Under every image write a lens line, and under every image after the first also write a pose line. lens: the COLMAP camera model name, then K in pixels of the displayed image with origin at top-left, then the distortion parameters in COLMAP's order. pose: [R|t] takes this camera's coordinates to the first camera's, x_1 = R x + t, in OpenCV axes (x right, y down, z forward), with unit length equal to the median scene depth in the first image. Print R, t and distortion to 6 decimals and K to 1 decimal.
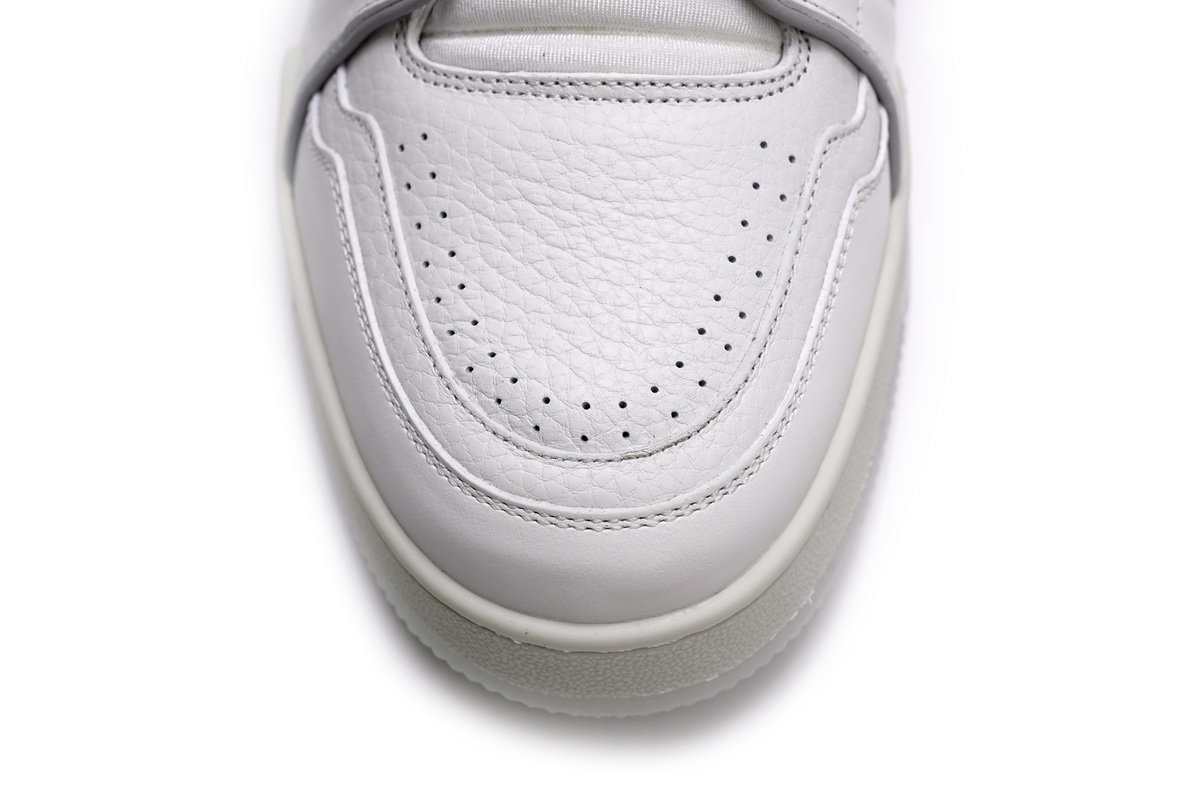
lens RADIAL K [[2322.2, 0, 599.6], [0, 2322.2, 396.2], [0, 0, 1]] dist [0.180416, 0.000000]
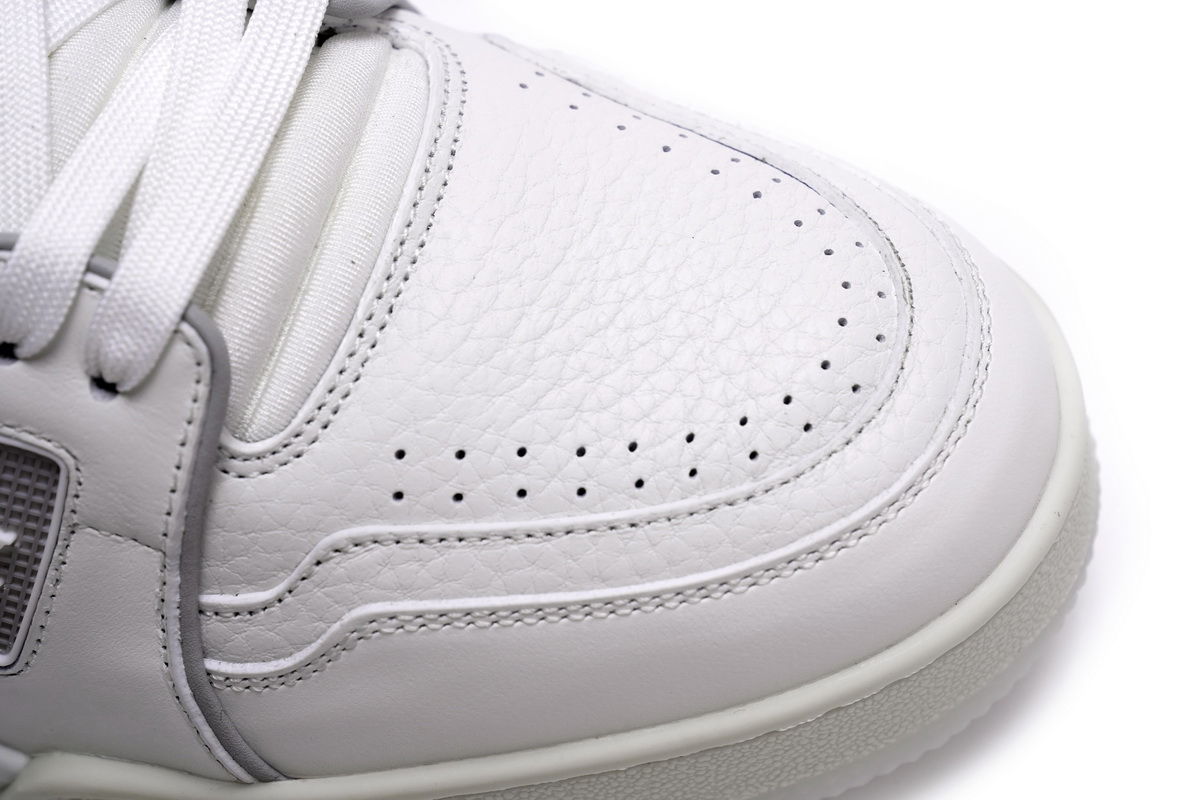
lens RADIAL K [[2322.2, 0, 603.0], [0, 2322.2, 401.6], [0, 0, 1]] dist [0.180416, 0.000000]
pose [[0.178478, -0.820224, 0.543486, -0.441688], [0.902090, 0.356972, 0.242497, -0.235137], [-0.392912, 0.446993, 0.803628, 0.388816]]
